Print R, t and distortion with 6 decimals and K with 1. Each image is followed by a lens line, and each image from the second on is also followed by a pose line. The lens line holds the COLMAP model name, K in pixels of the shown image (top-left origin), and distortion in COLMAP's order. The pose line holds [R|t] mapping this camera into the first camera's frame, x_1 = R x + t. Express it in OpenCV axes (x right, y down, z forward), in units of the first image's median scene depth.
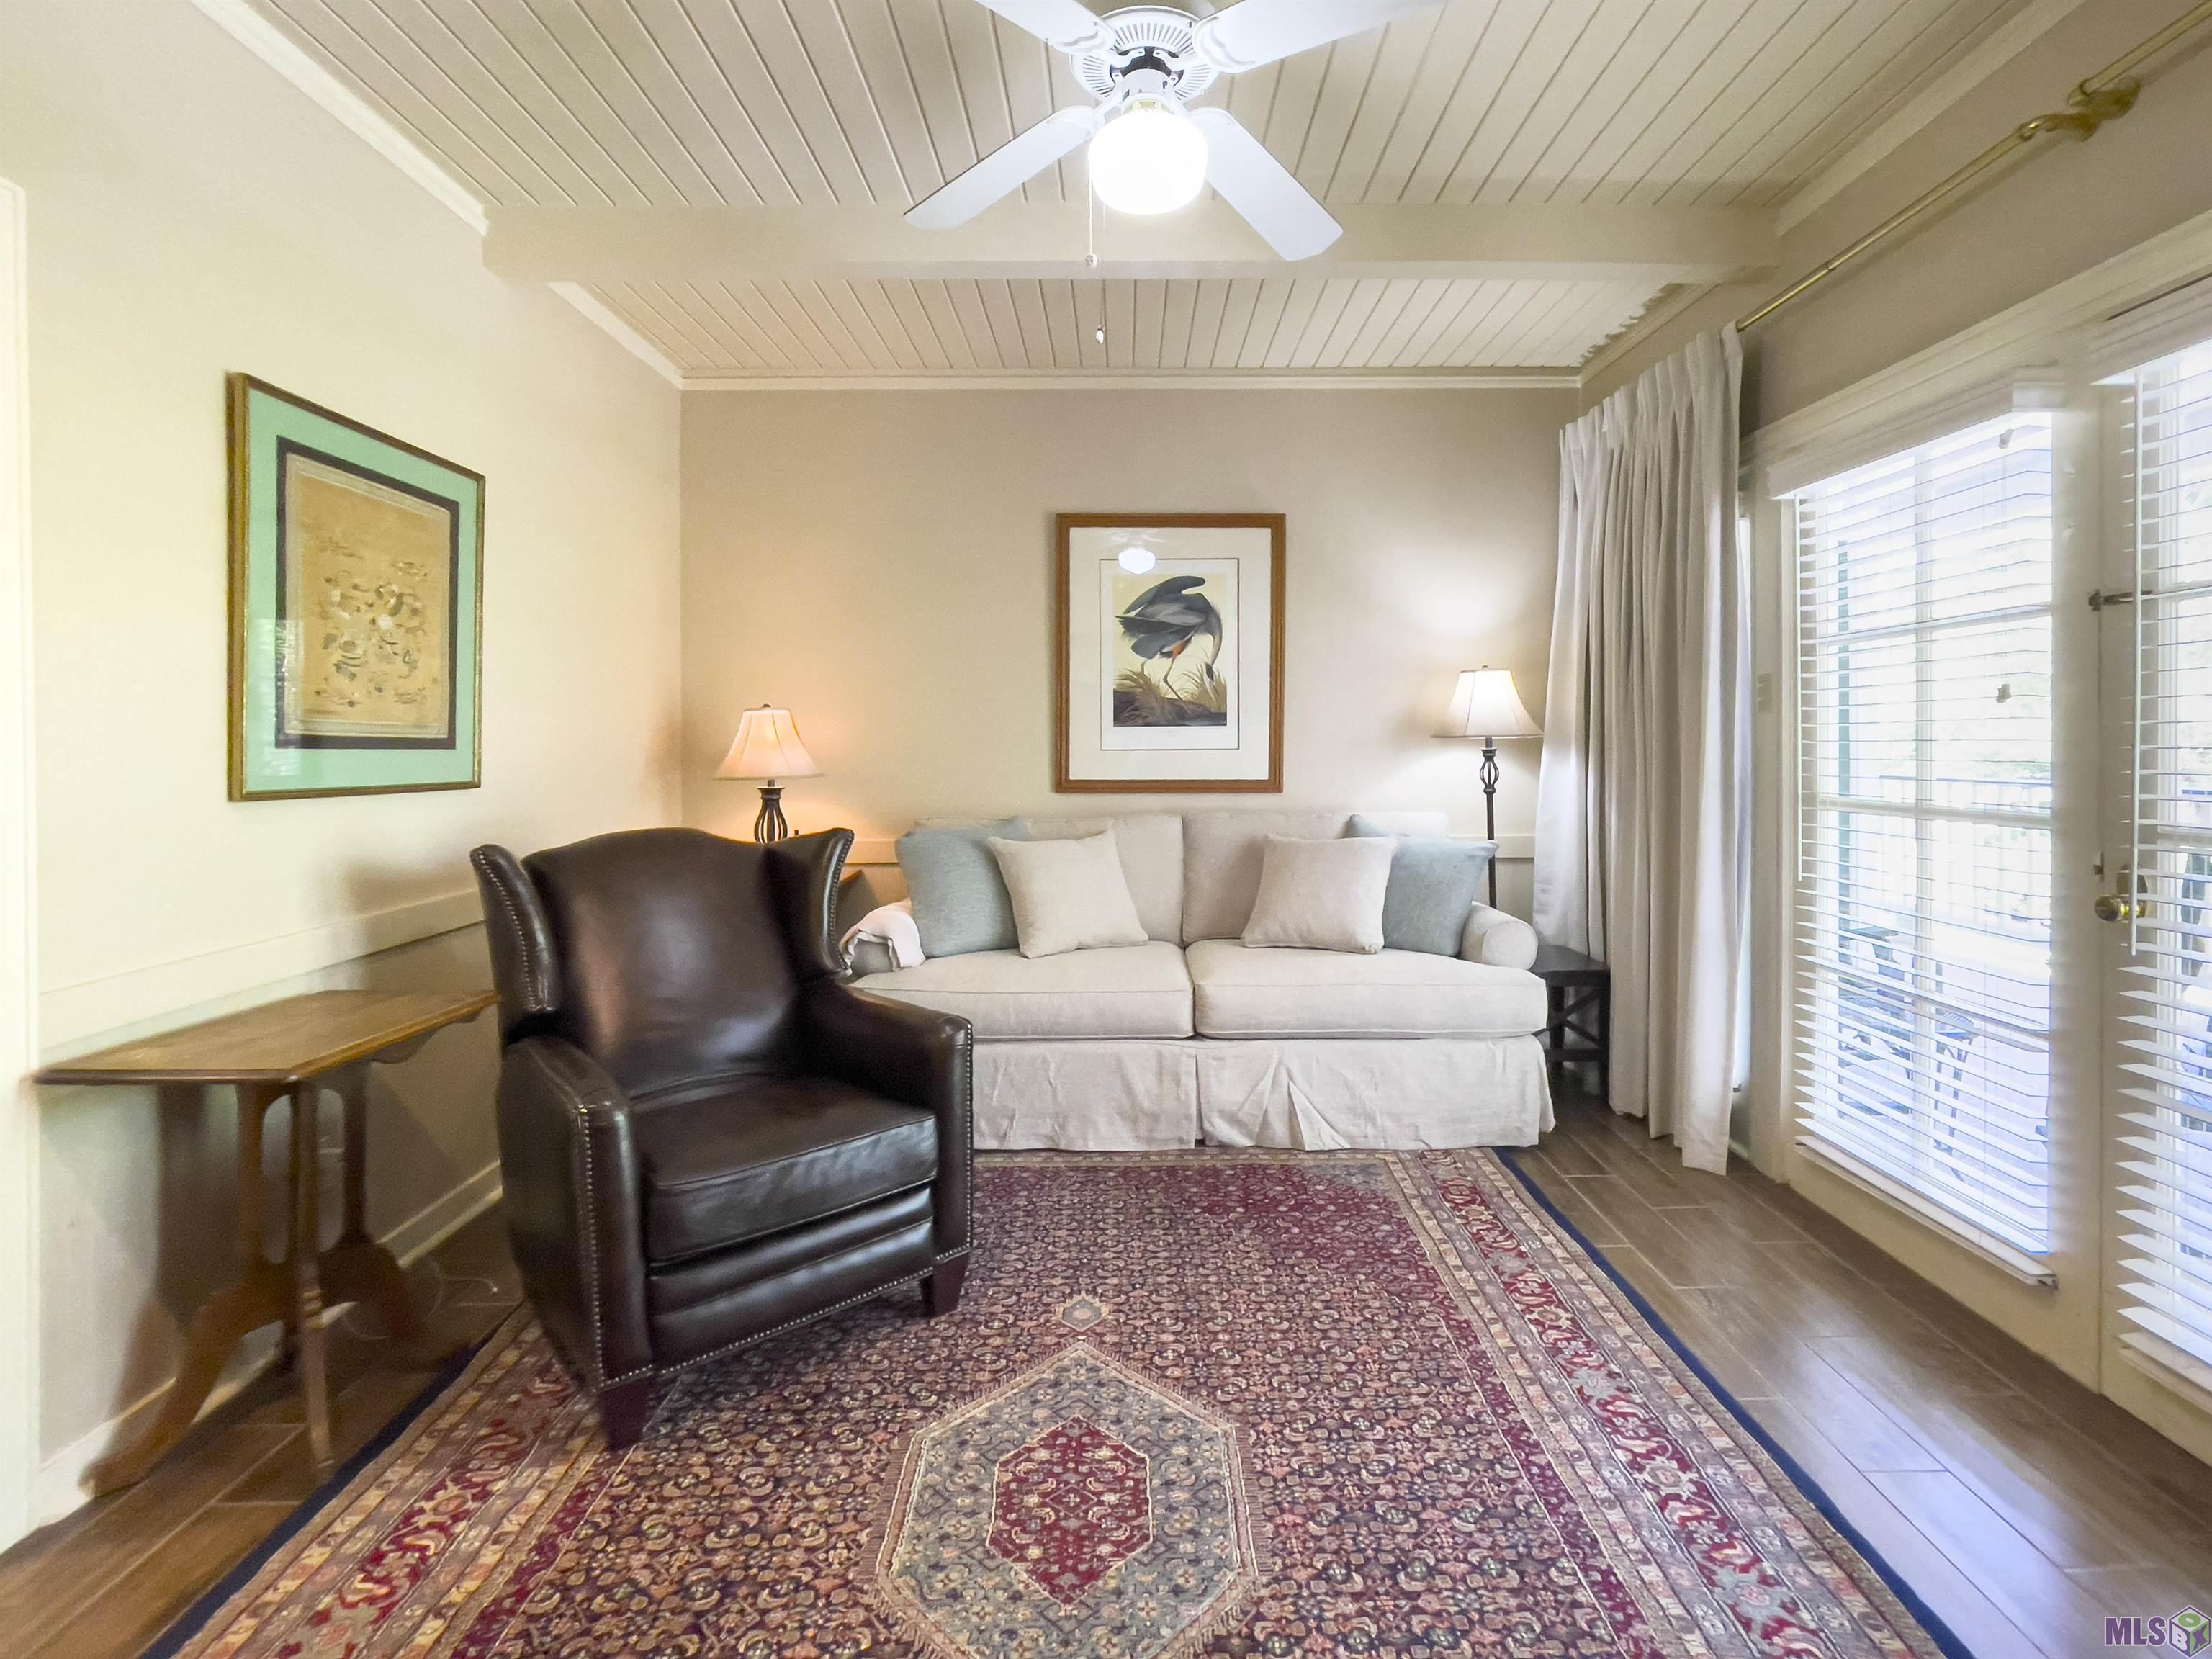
lens RADIAL K [[960.7, 0, 1103.7], [0, 960.7, 720.4], [0, 0, 1]] dist [-0.003322, -0.000253]
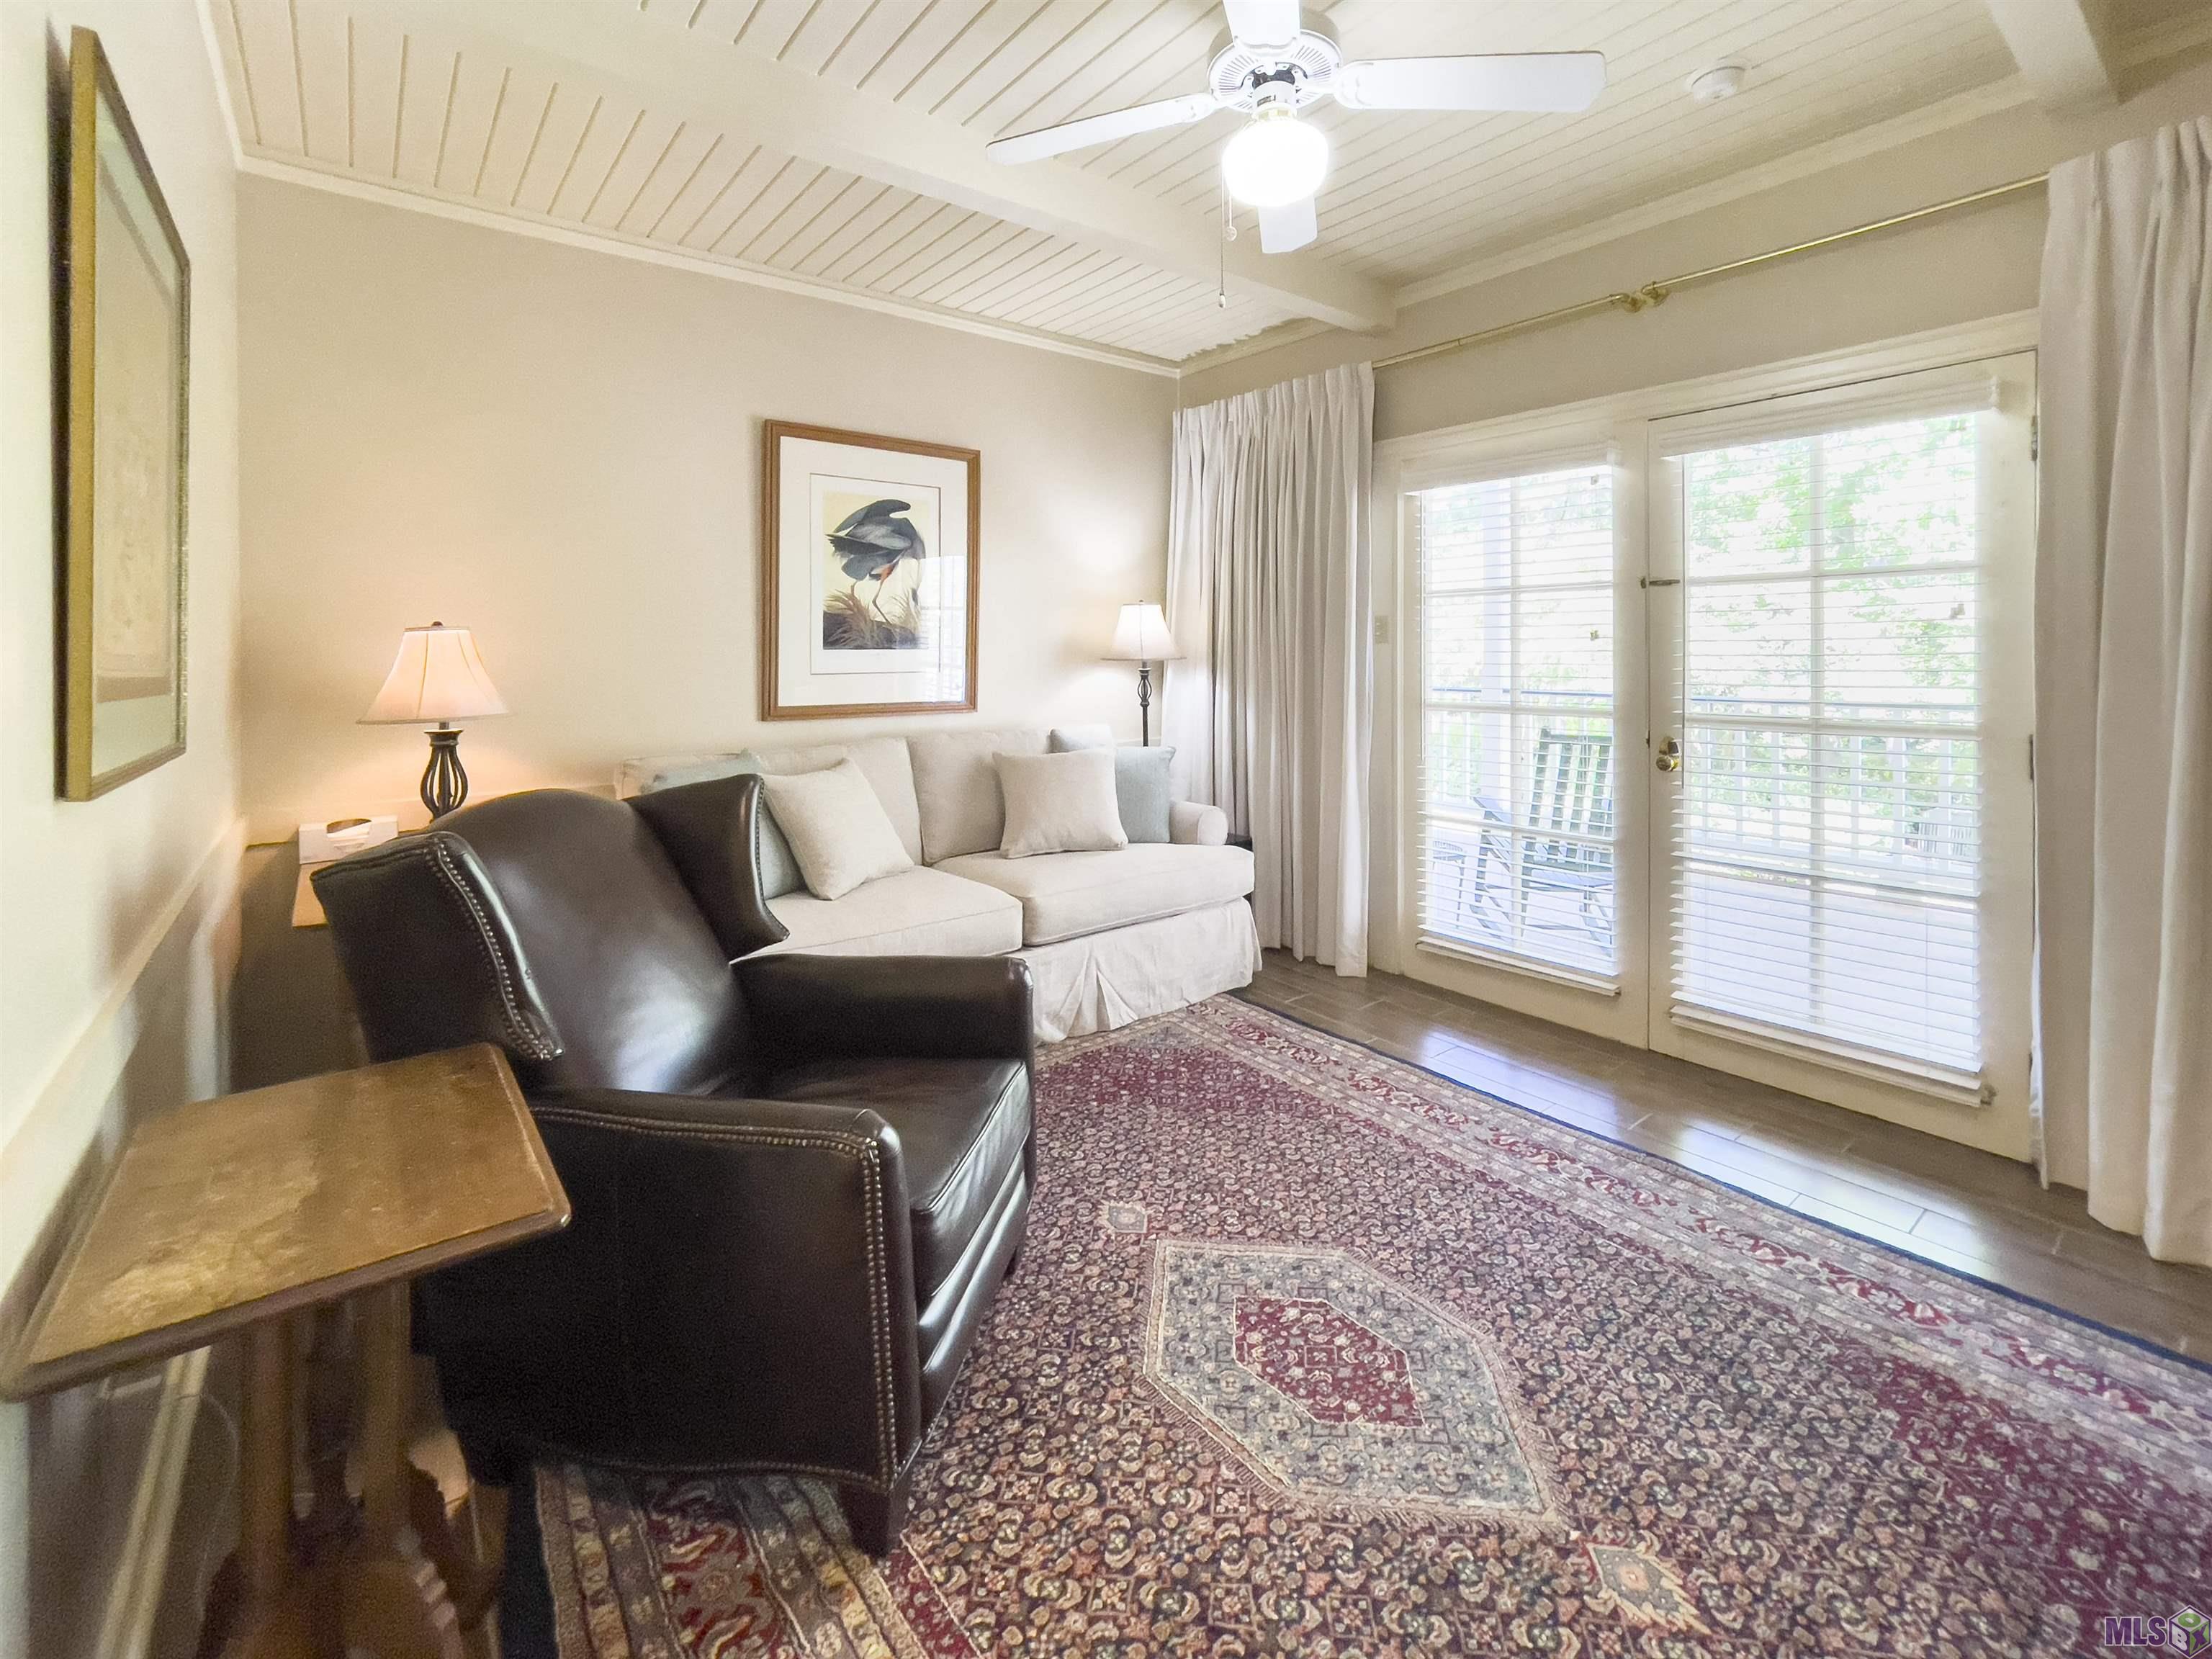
lens RADIAL K [[944.5, 0, 979.2], [0, 944.5, 647.1], [0, 0, 1]] dist [0.008805, -0.009123]
pose [[0.821318, 0.001432, 0.570469, -0.546284], [-0.010509, 0.999865, 0.012620, -0.013061], [-0.570374, -0.016360, 0.821222, 0.184490]]
